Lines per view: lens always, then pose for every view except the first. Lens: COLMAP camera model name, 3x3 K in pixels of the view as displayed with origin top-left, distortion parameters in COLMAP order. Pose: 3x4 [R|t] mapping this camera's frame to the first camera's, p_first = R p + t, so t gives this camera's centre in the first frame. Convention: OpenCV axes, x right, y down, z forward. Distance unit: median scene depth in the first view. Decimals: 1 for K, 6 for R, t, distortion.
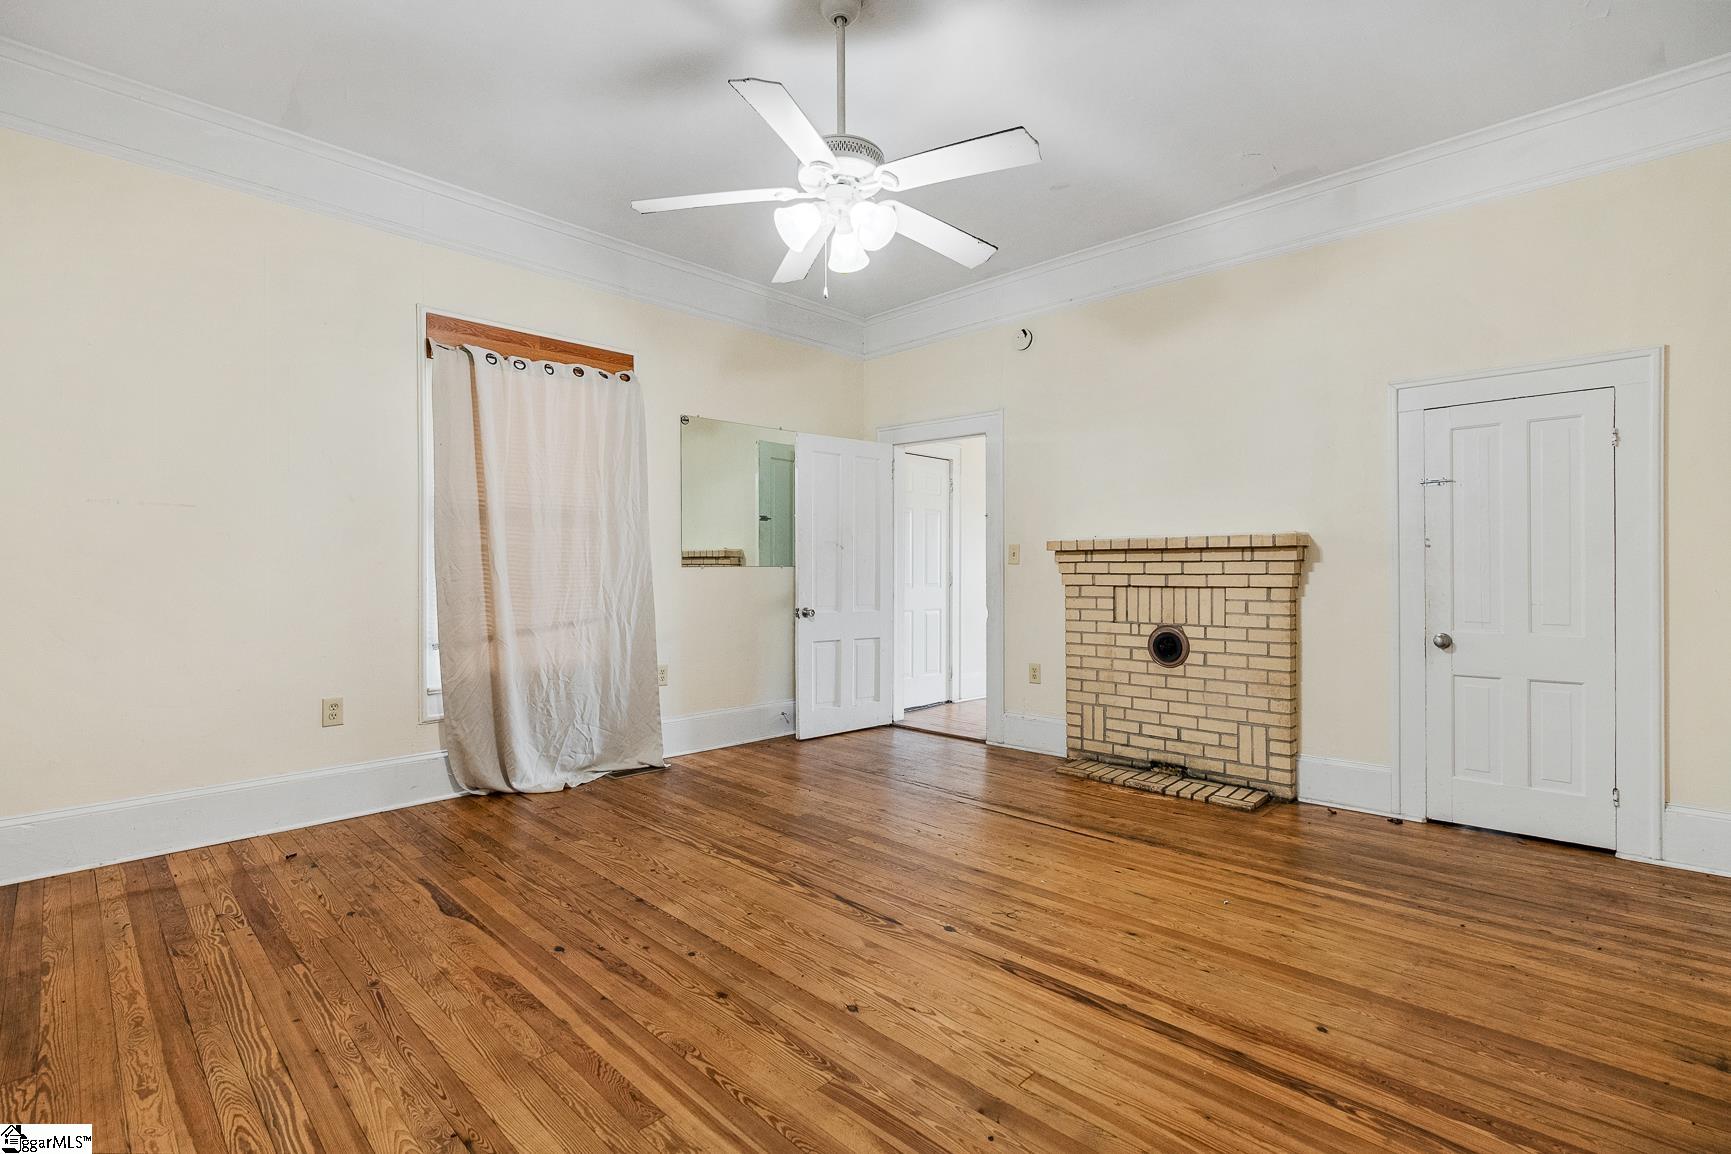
lens RADIAL K [[792.5, 0, 868.6], [0, 792.5, 569.6], [0, 0, 1]] dist [-0.011573, 0.002121]
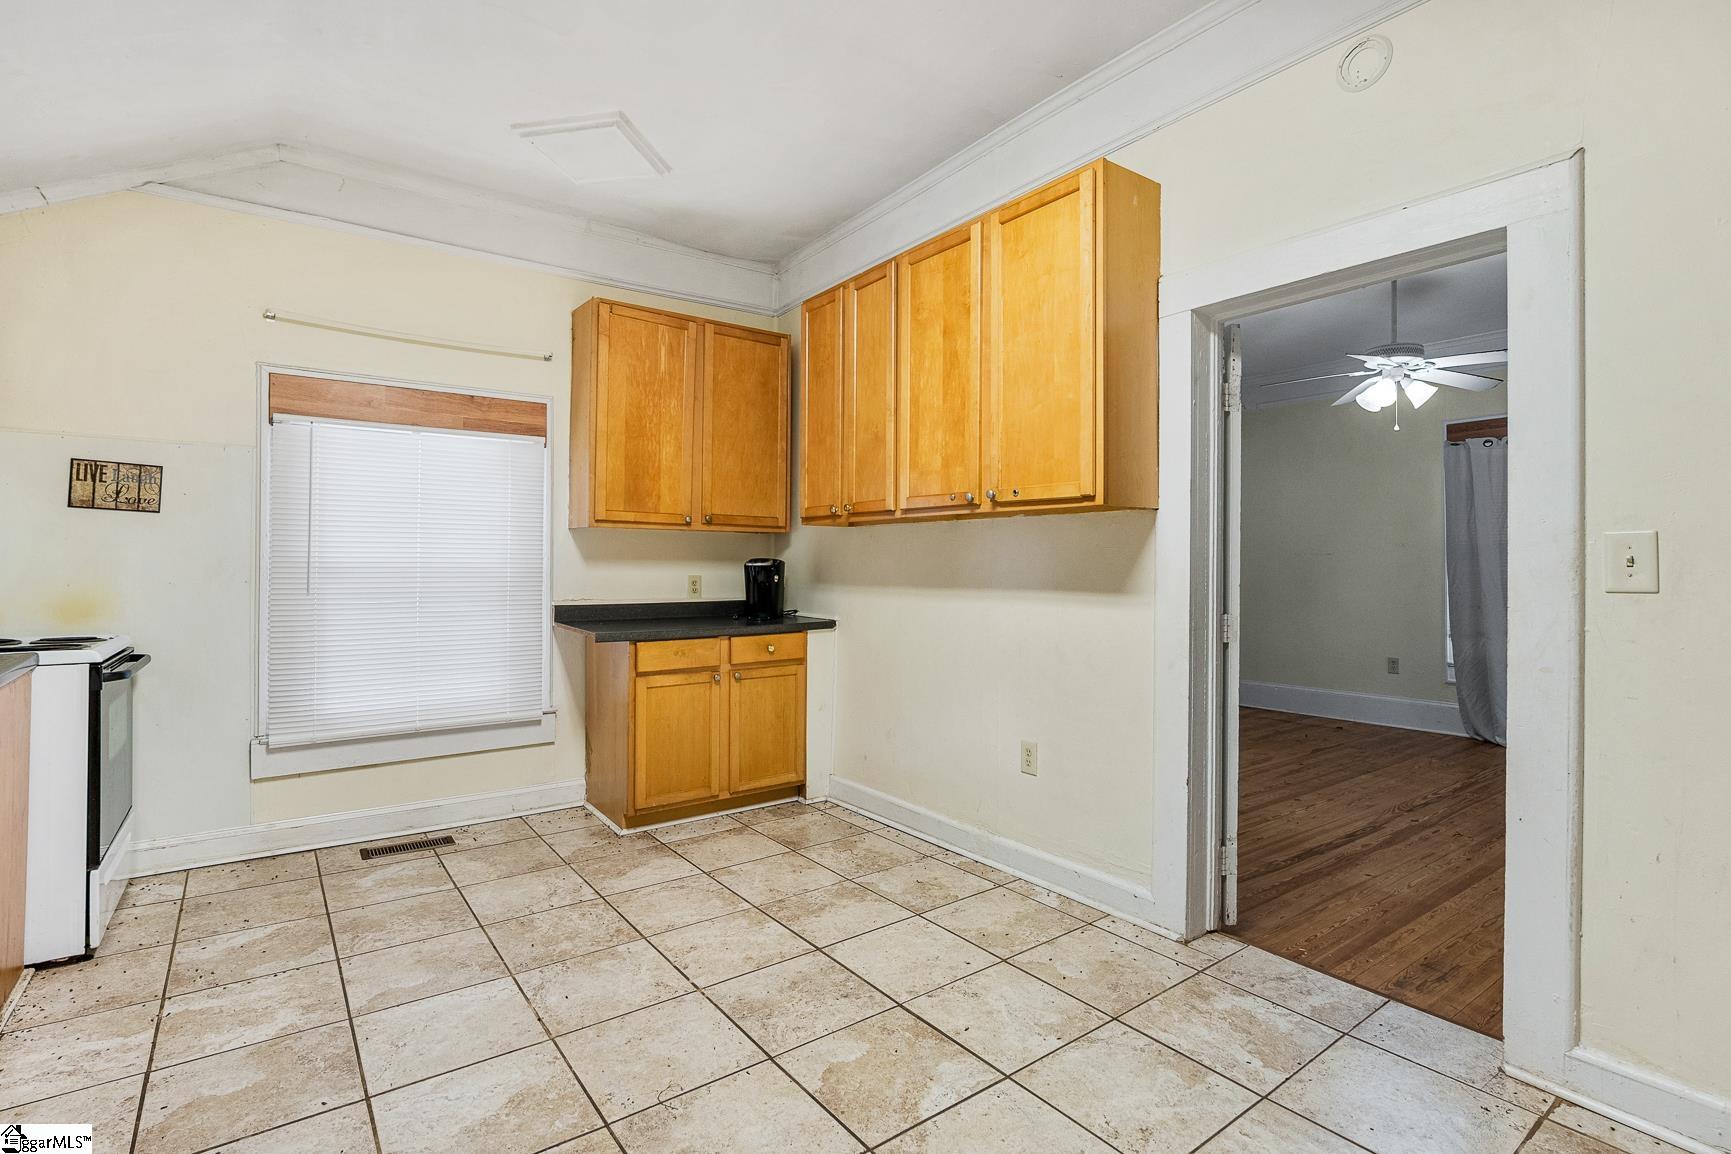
lens RADIAL K [[841.4, 0, 865.3], [0, 841.4, 559.7], [0, 0, 1]] dist [-0.012386, 0.005026]
pose [[-0.156124, -0.008555, -0.987700, 1.994693], [-0.005568, 0.999954, -0.007781, -0.053839], [0.987722, 0.004285, -0.156165, 0.172819]]
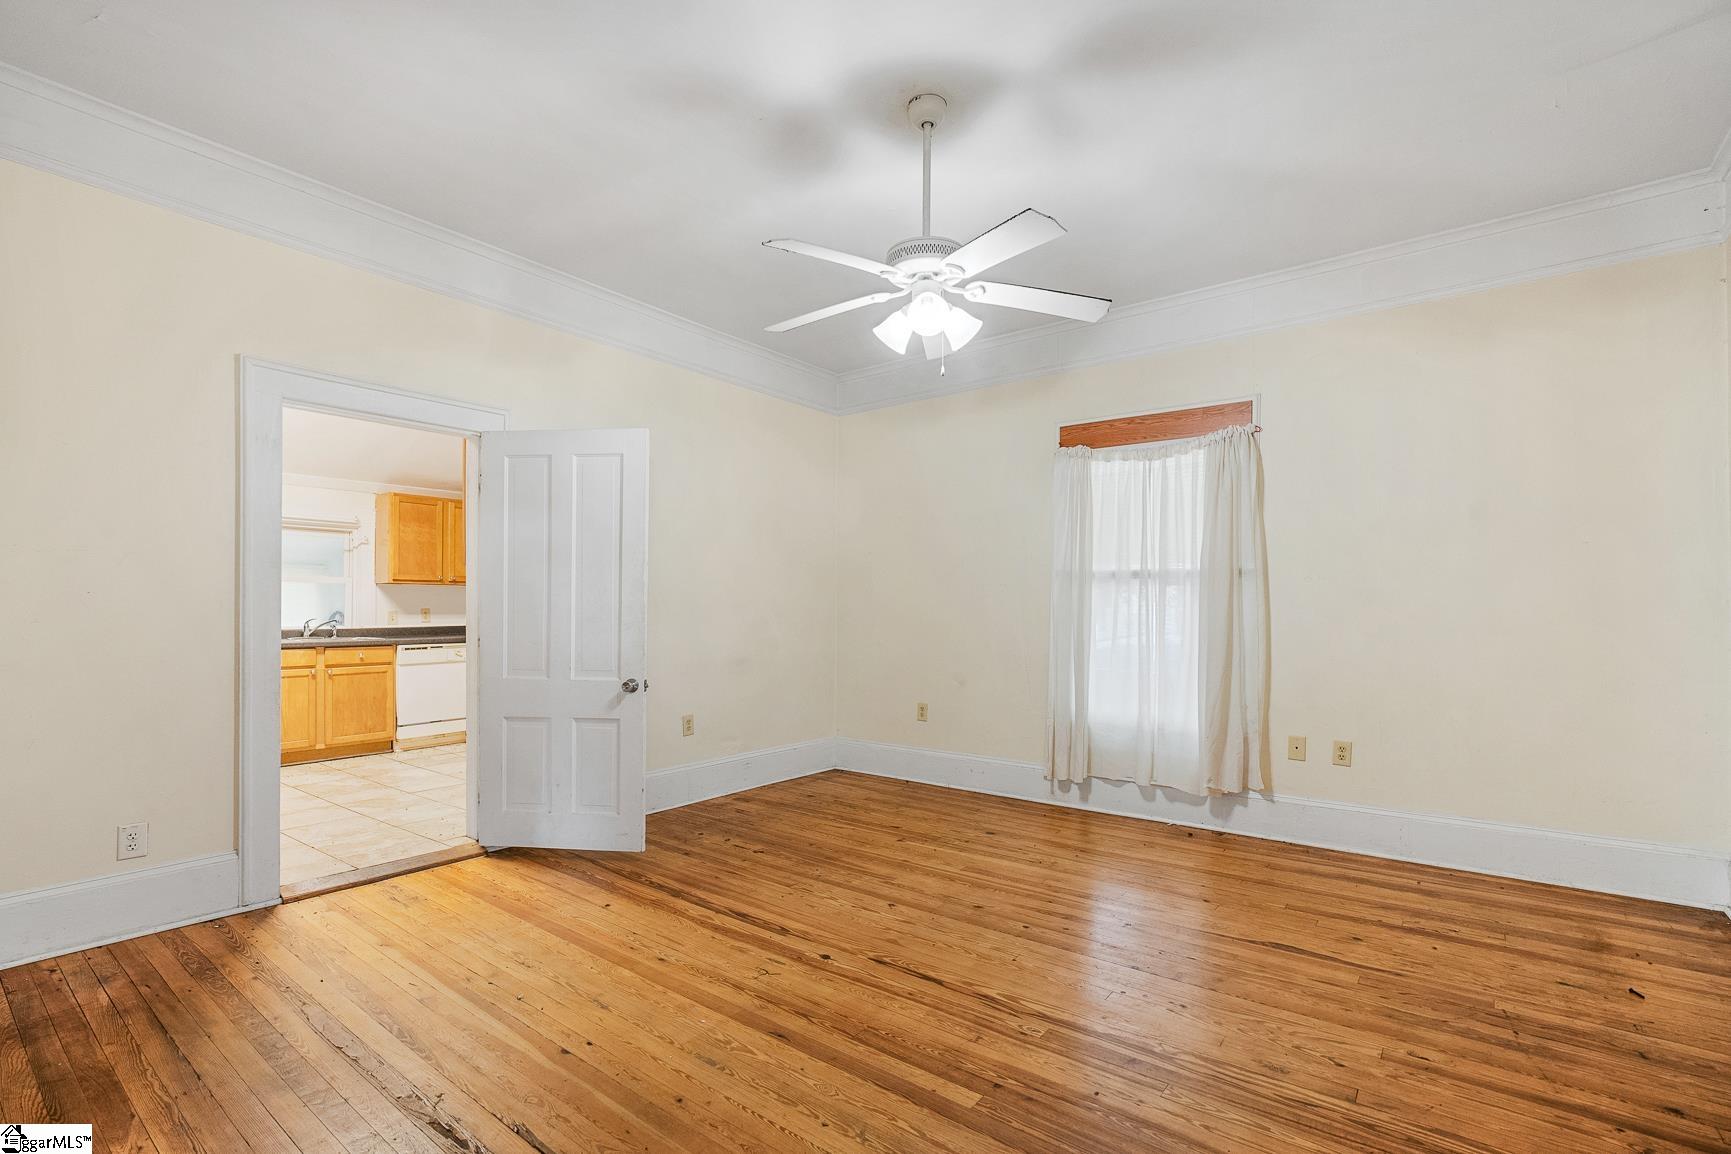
lens RADIAL K [[792.5, 0, 866.9], [0, 792.5, 611.7], [0, 0, 1]] dist [-0.011573, 0.002121]
pose [[-0.994555, -0.001694, -0.104200, 0.164487], [-0.001463, 0.999996, -0.002289, -0.026672], [0.104204, -0.002124, -0.994554, 2.160067]]
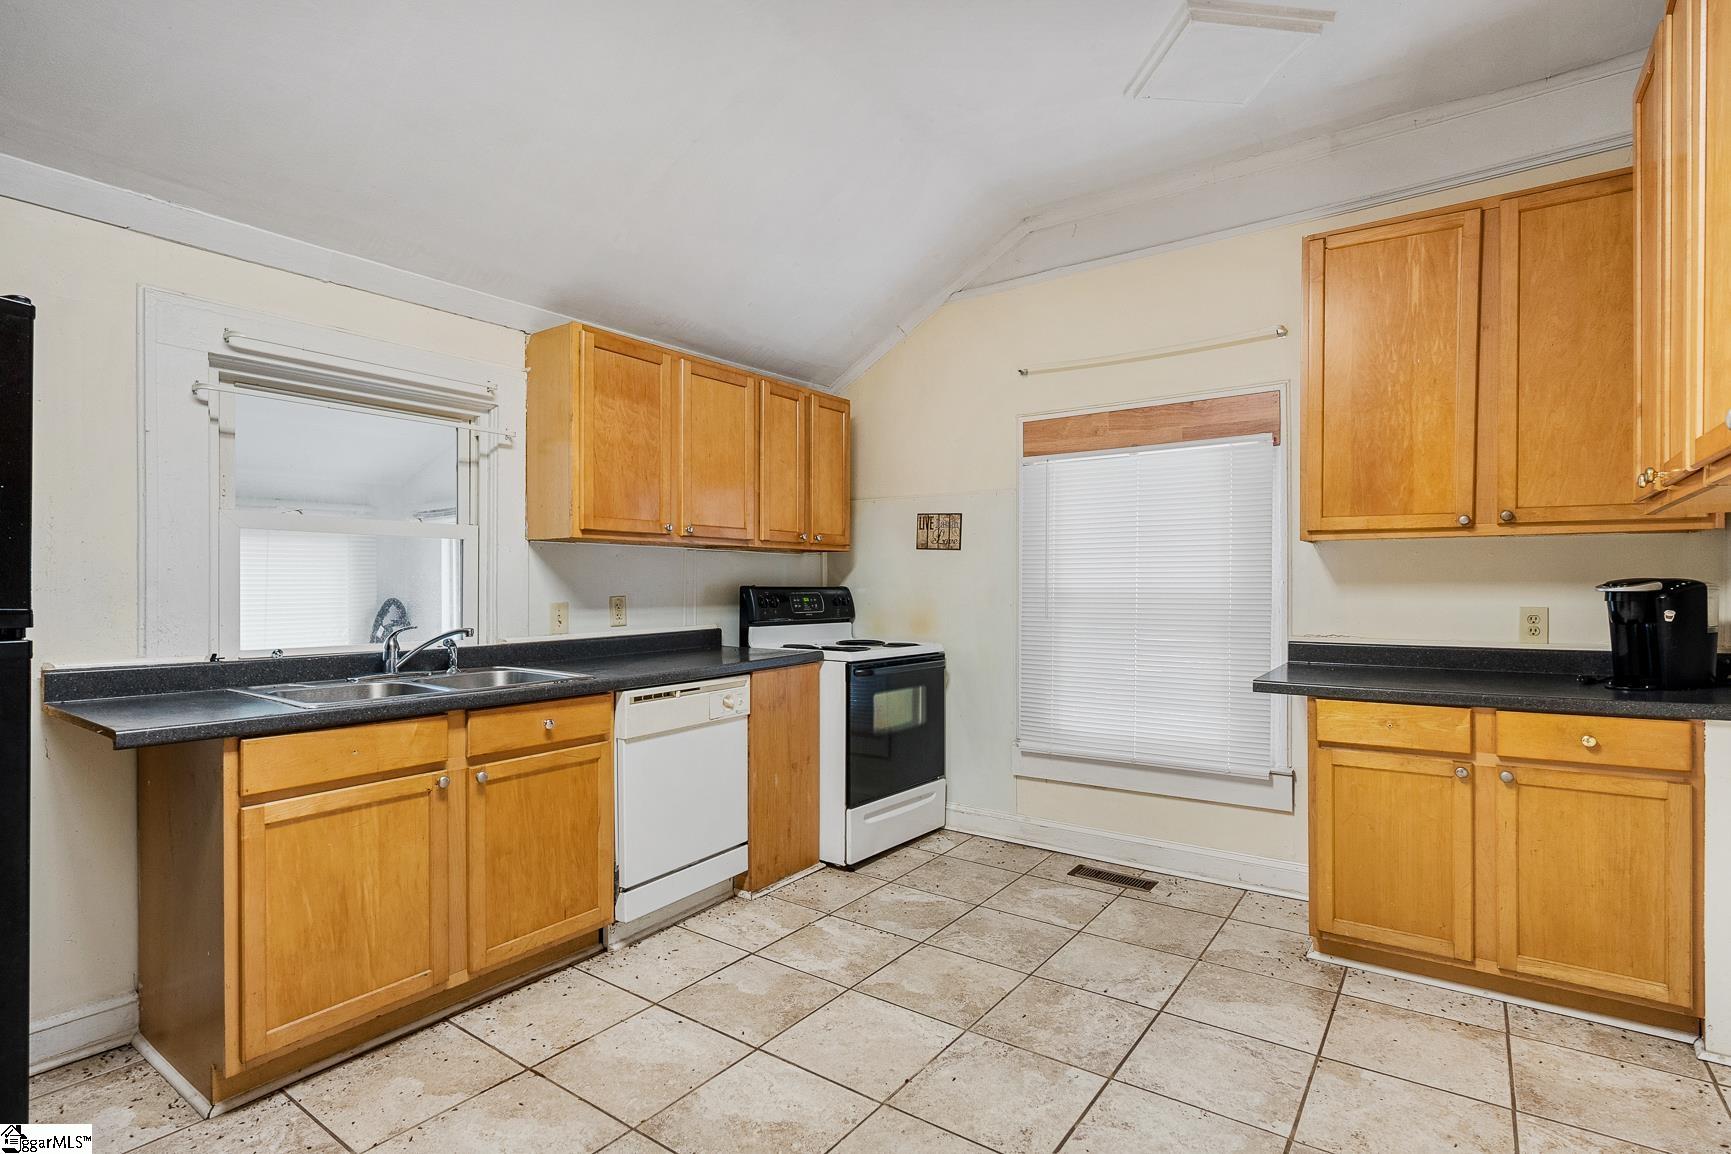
lens RADIAL K [[841.4, 0, 858.0], [0, 841.4, 589.3], [0, 0, 1]] dist [-0.012386, 0.005026]
pose [[-0.988910, 0.000608, -0.148514, 1.315669], [-0.000213, 0.999985, 0.005509, -0.061883], [0.148515, 0.005479, -0.988895, 0.515623]]
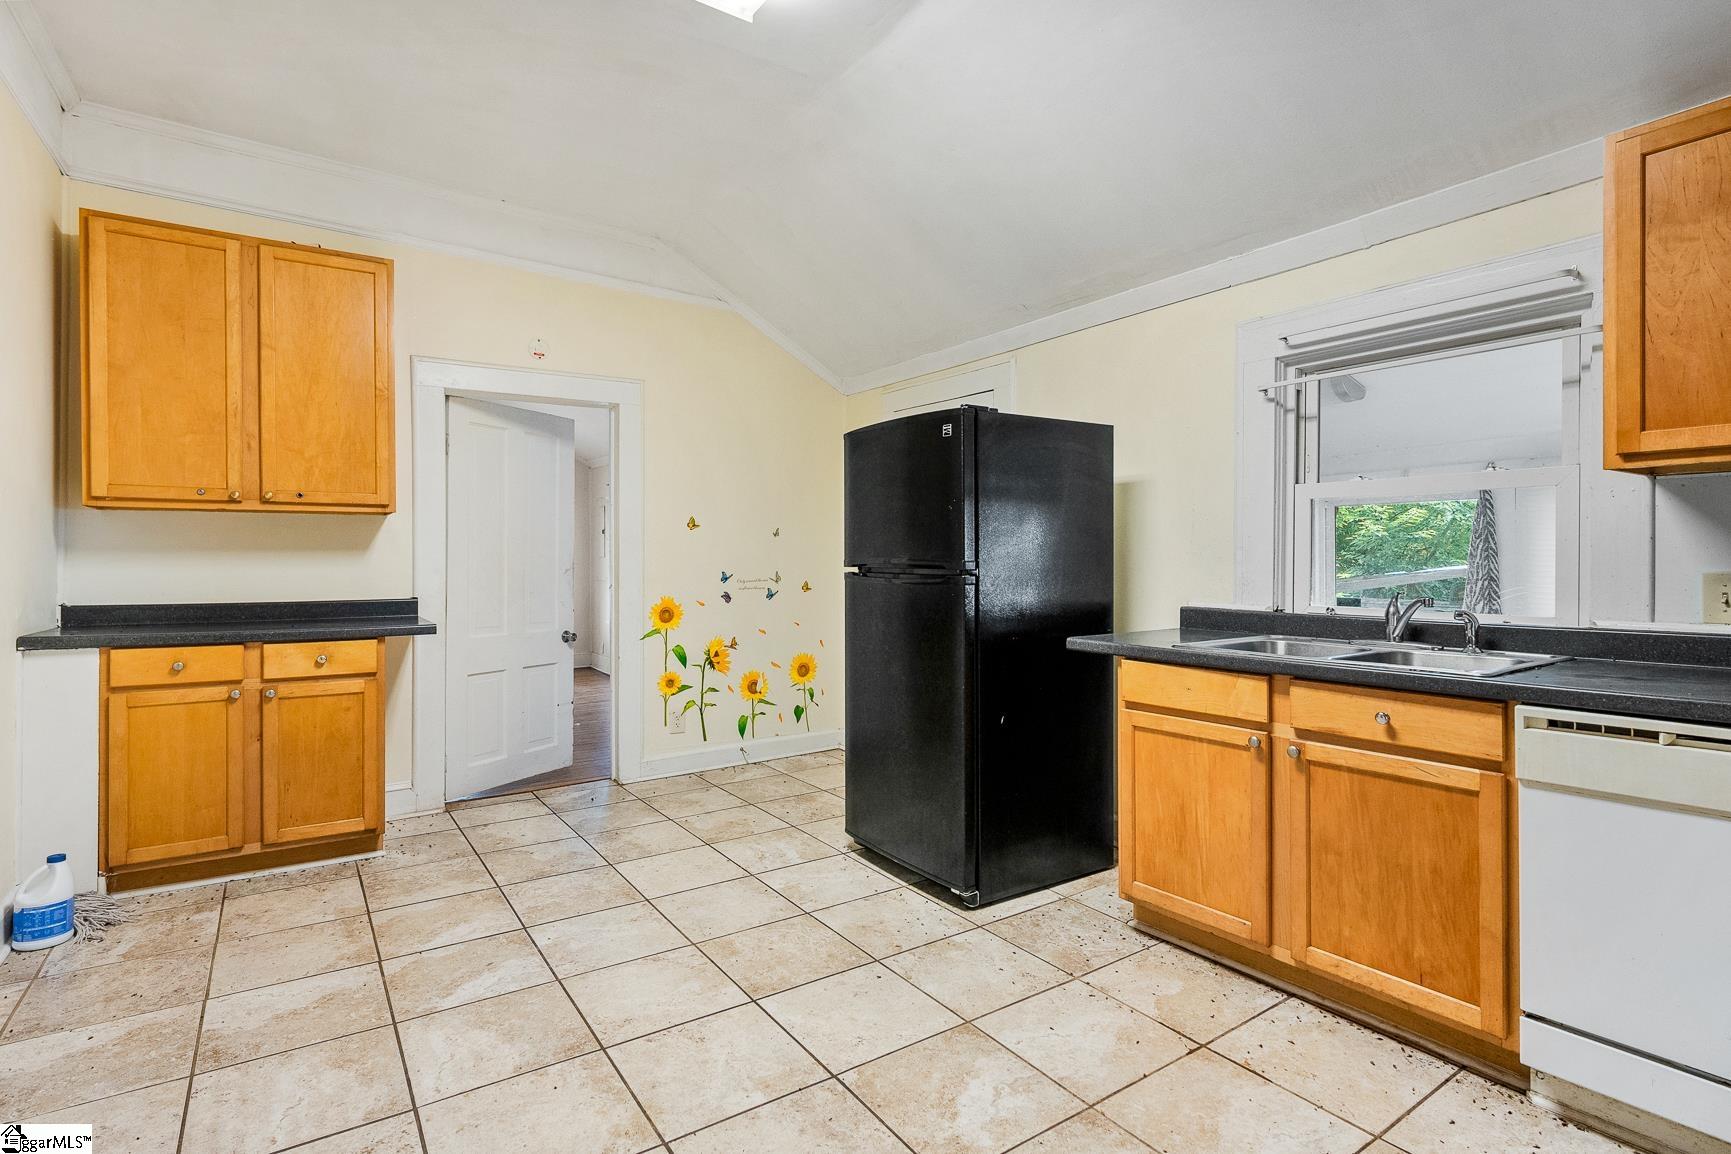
lens RADIAL K [[841.4, 0, 876.7], [0, 841.4, 562.8], [0, 0, 1]] dist [-0.012386, 0.005026]
pose [[0.177458, -0.003361, 0.984123, 0.630464], [0.001884, 0.999993, 0.003075, -0.046113], [-0.984127, 0.001308, 0.177463, -0.233211]]
